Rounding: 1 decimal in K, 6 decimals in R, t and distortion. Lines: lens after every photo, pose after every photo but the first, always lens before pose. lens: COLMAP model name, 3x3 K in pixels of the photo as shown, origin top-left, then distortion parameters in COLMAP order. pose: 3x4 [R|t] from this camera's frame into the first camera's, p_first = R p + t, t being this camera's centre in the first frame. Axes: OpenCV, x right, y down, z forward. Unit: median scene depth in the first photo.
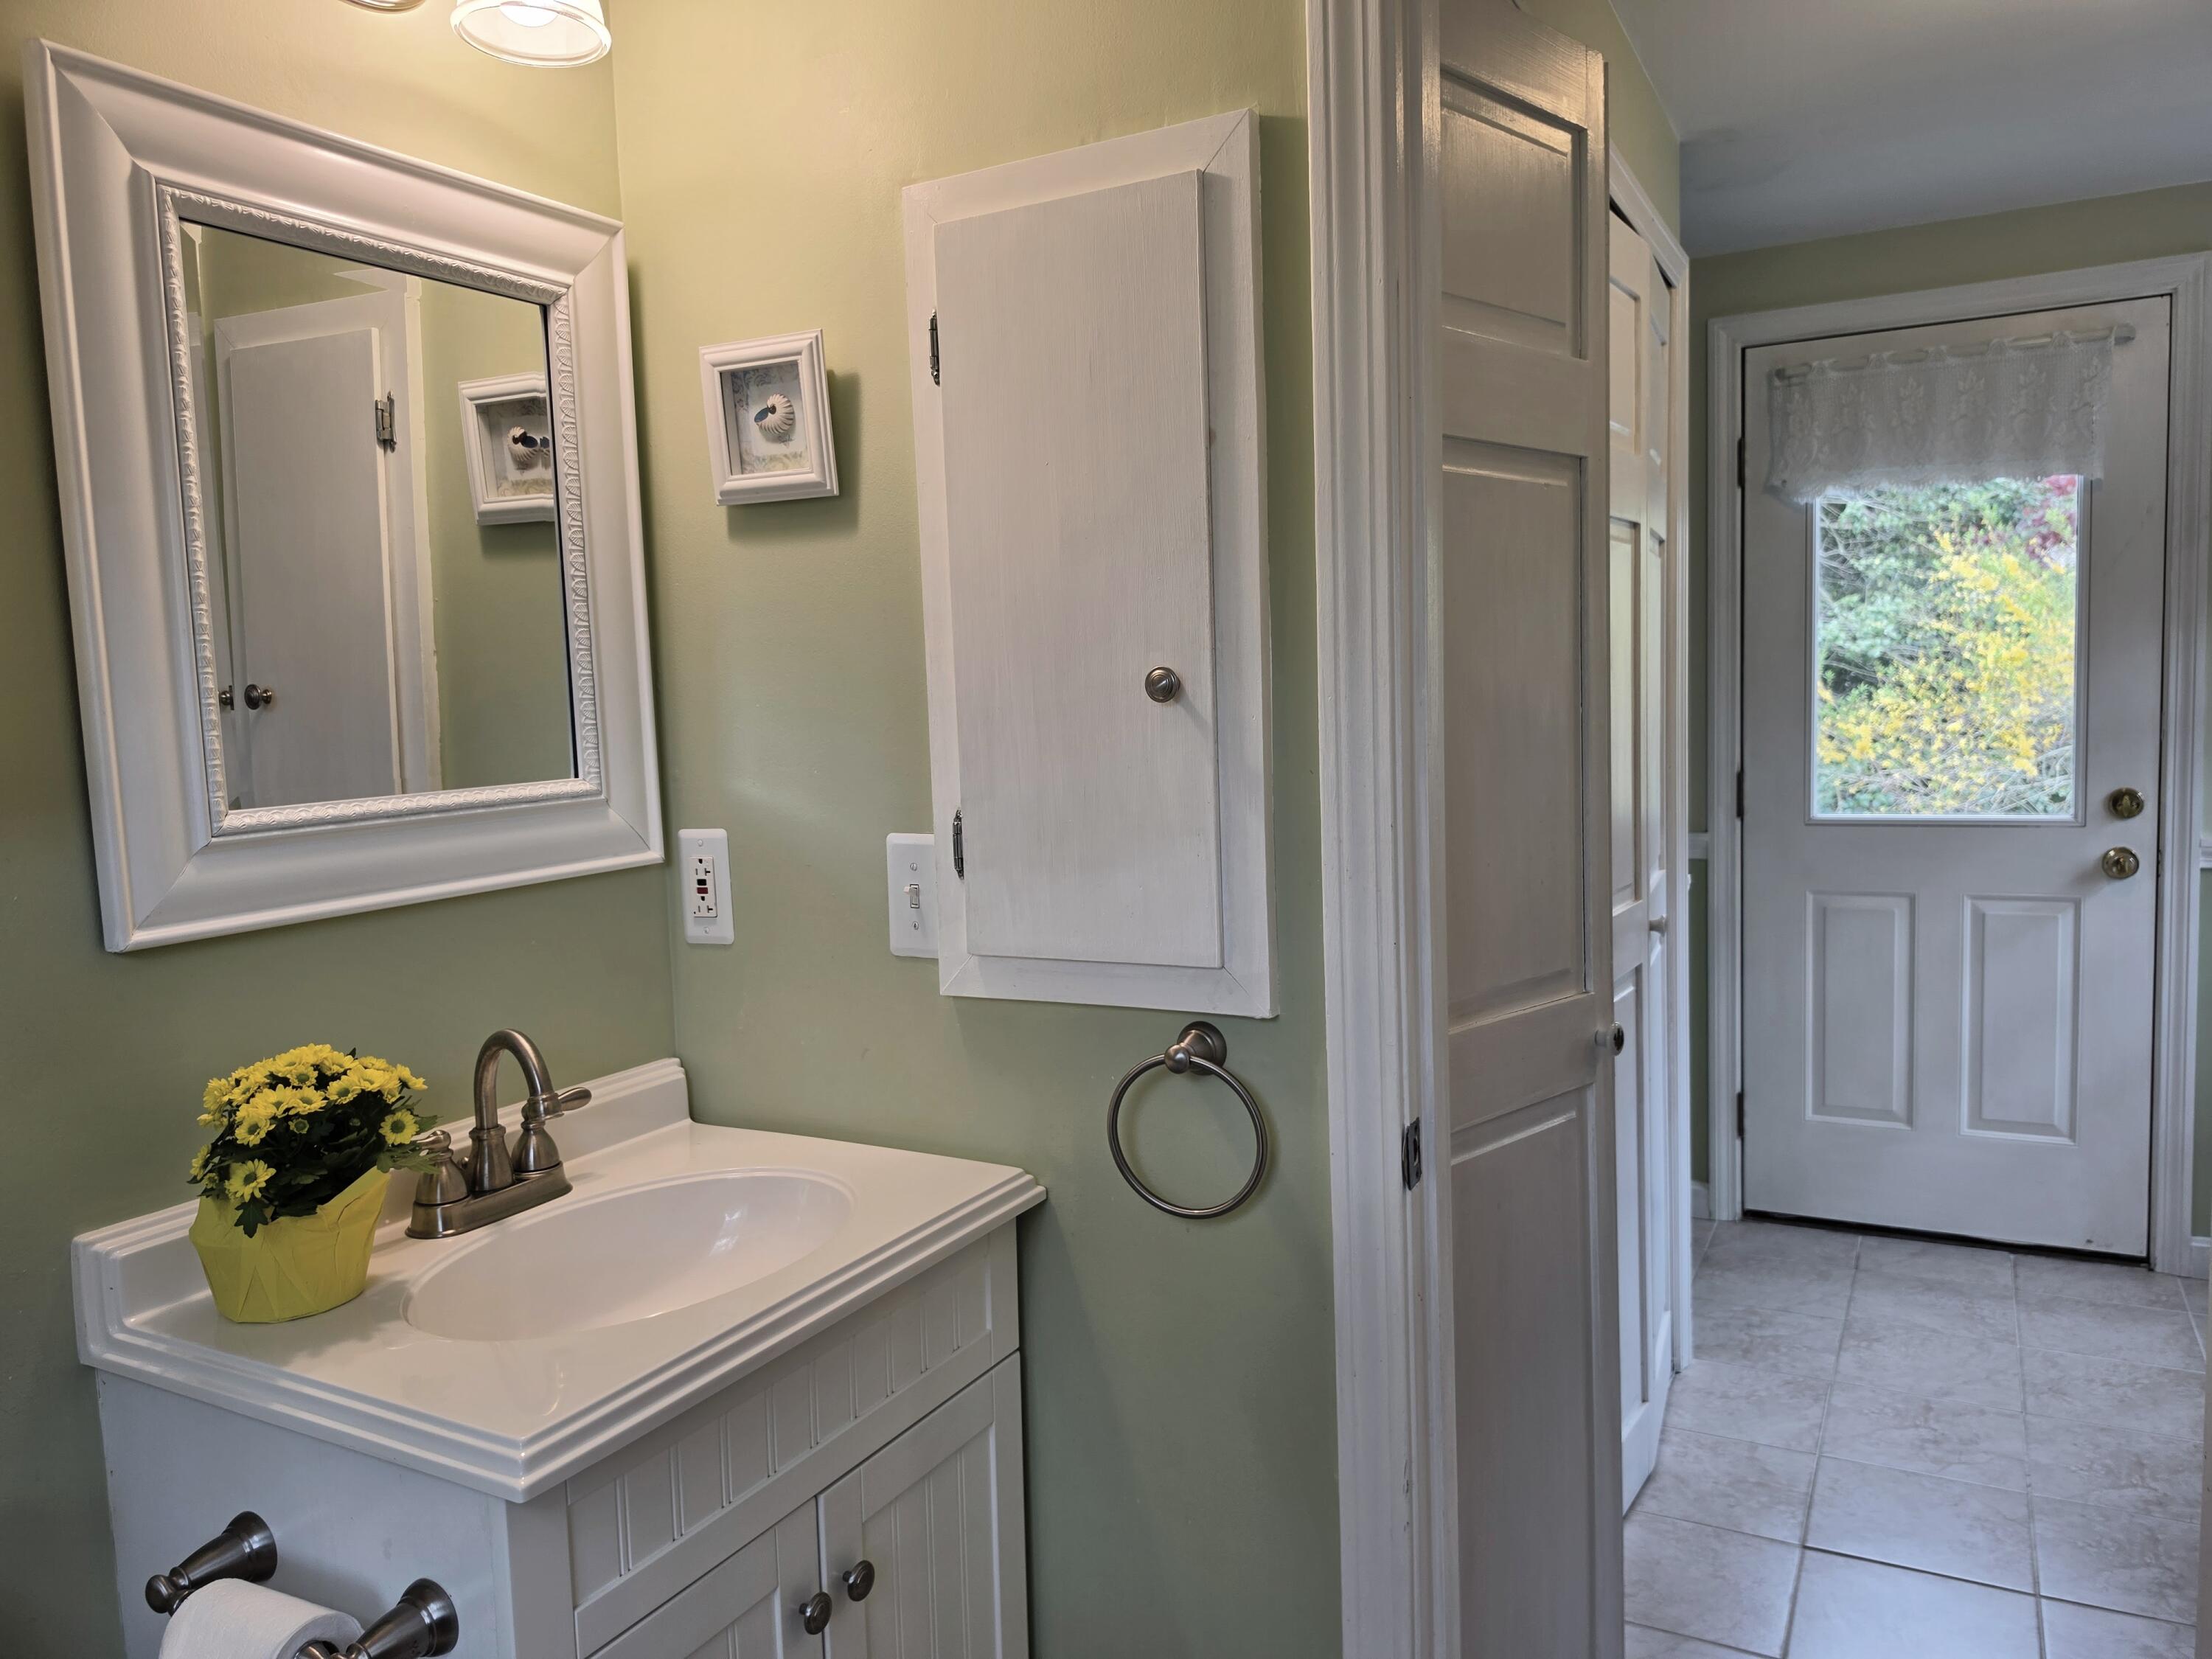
lens RADIAL K [[1566.0, 0, 1104.6], [0, 1566.0, 836.0], [0, 0, 1]] dist [0.057283, -0.066917]
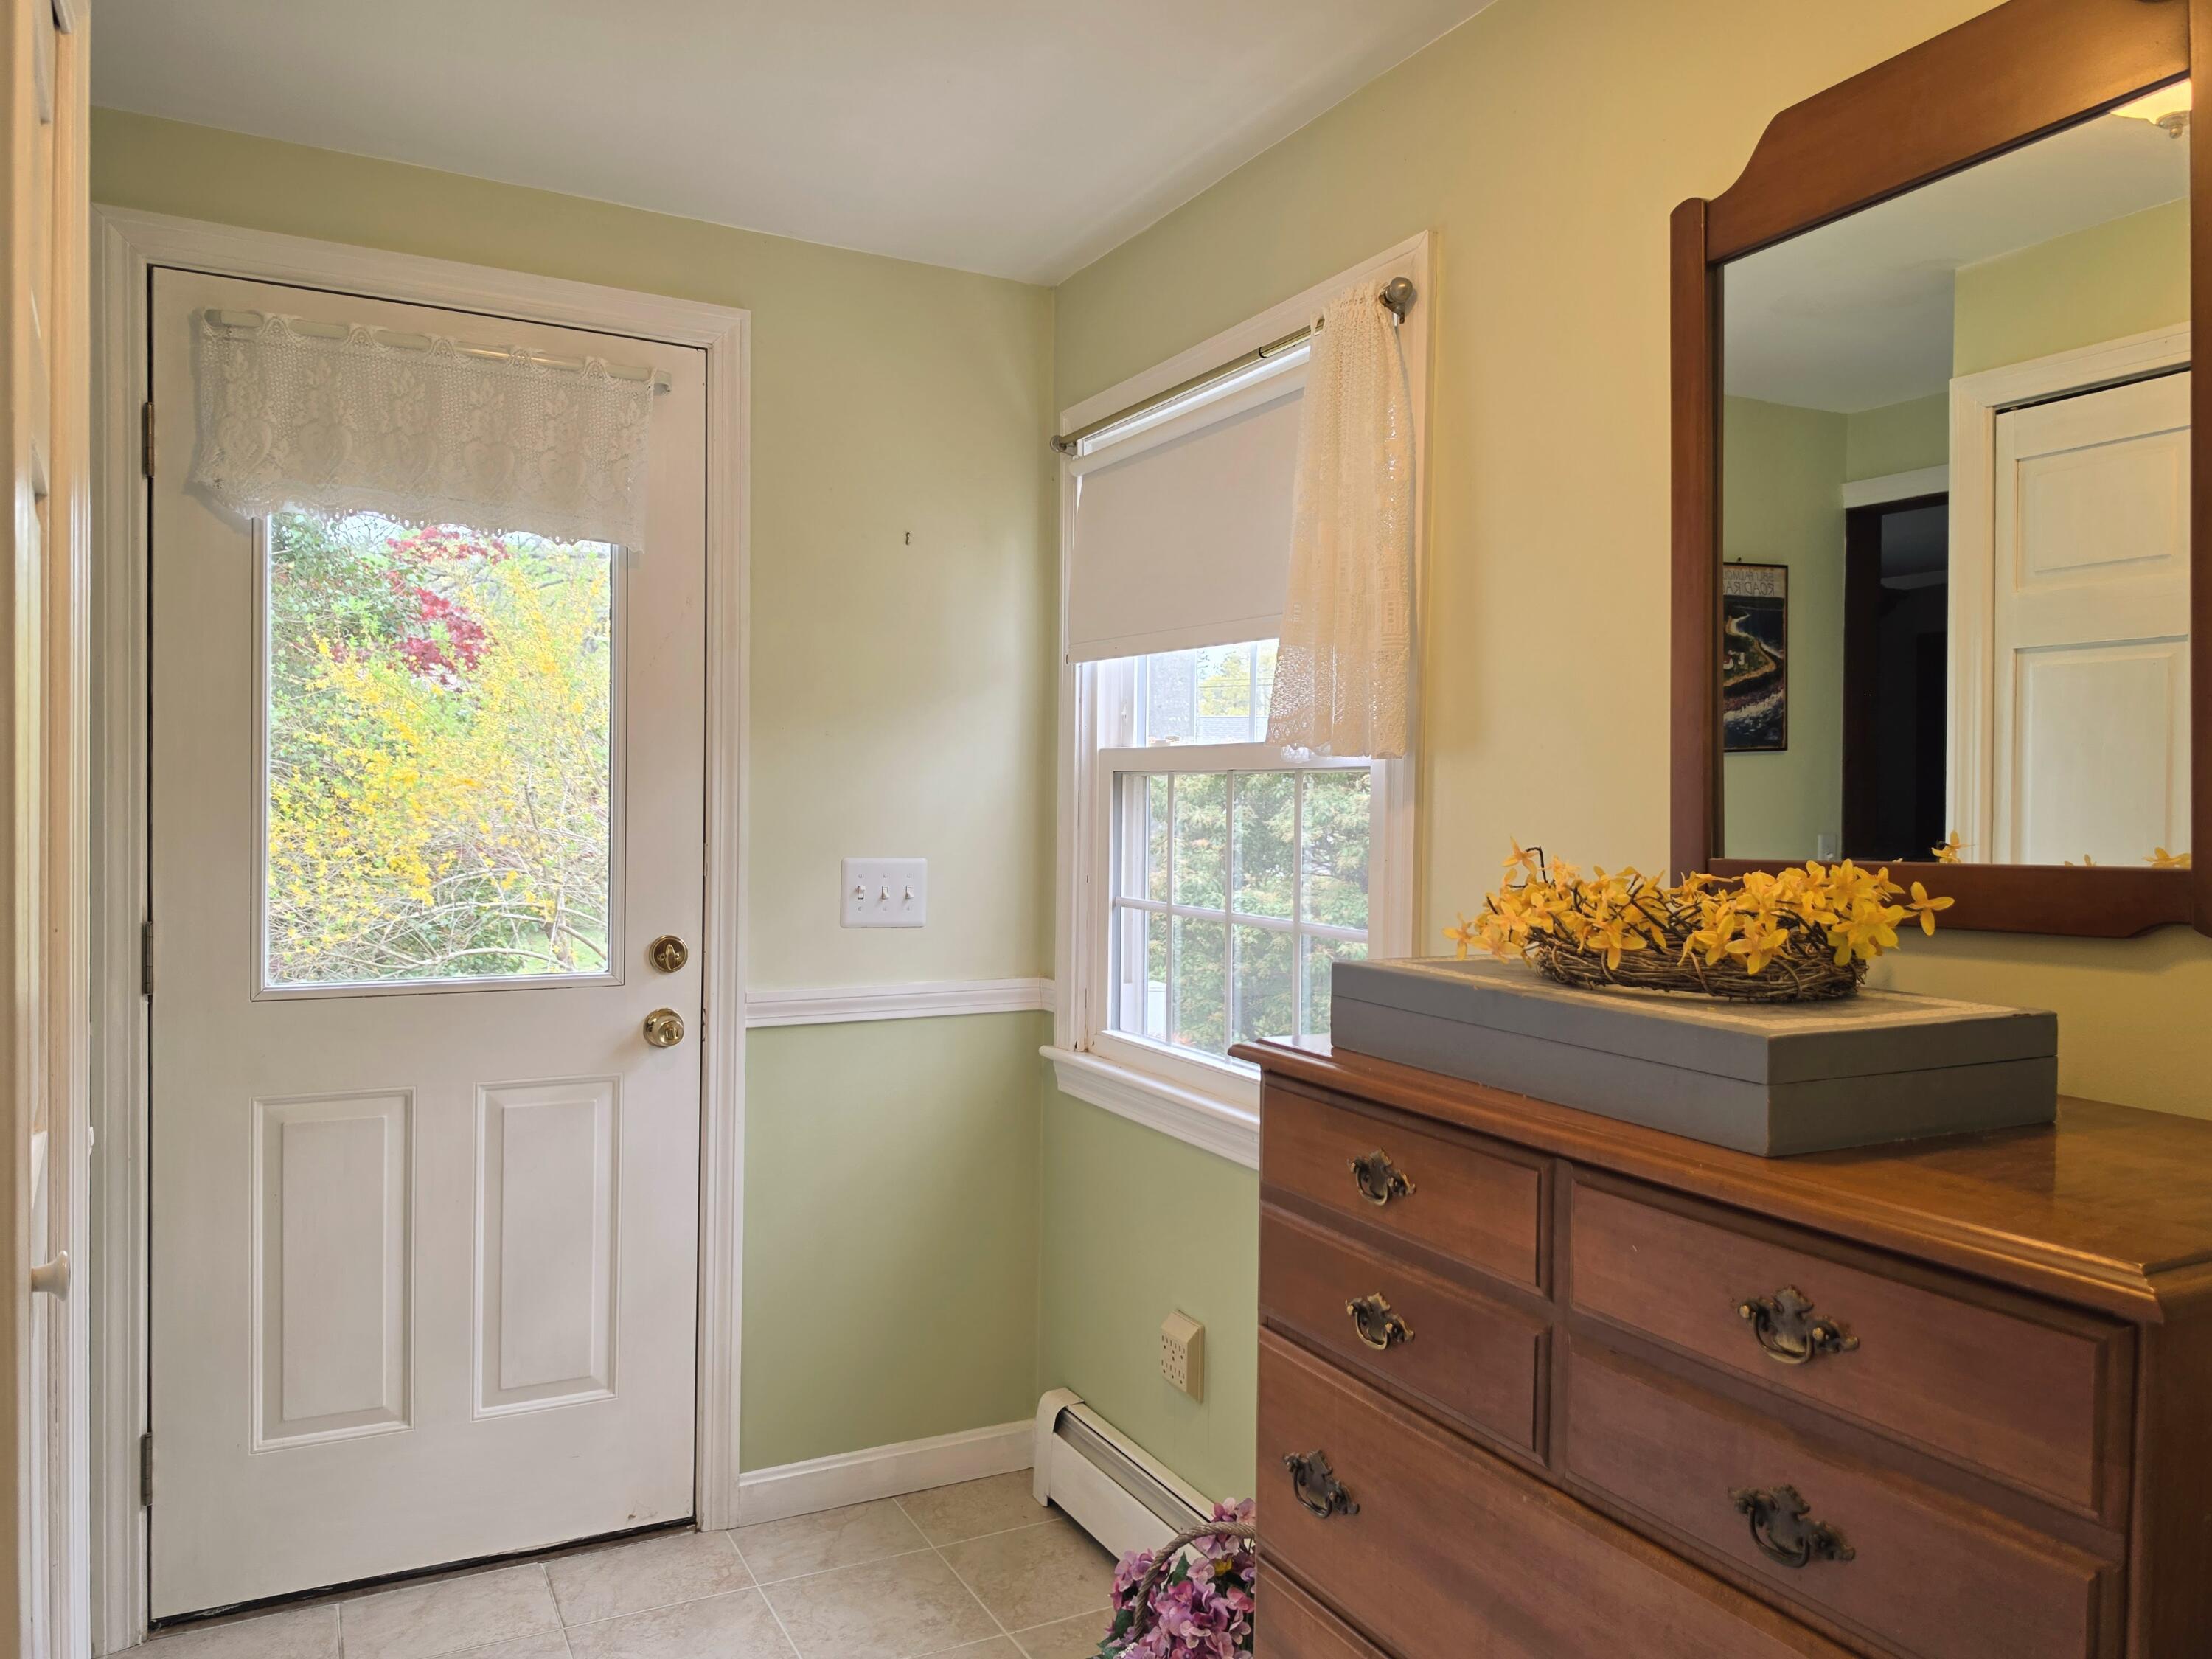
lens RADIAL K [[1566.0, 0, 1121.4], [0, 1566.0, 826.0], [0, 0, 1]] dist [0.057283, -0.066917]
pose [[0.557698, 0.027497, 0.829589, 0.096323], [0.041361, 0.997289, -0.060861, -0.025699], [-0.829013, 0.068254, 0.555048, 0.333077]]
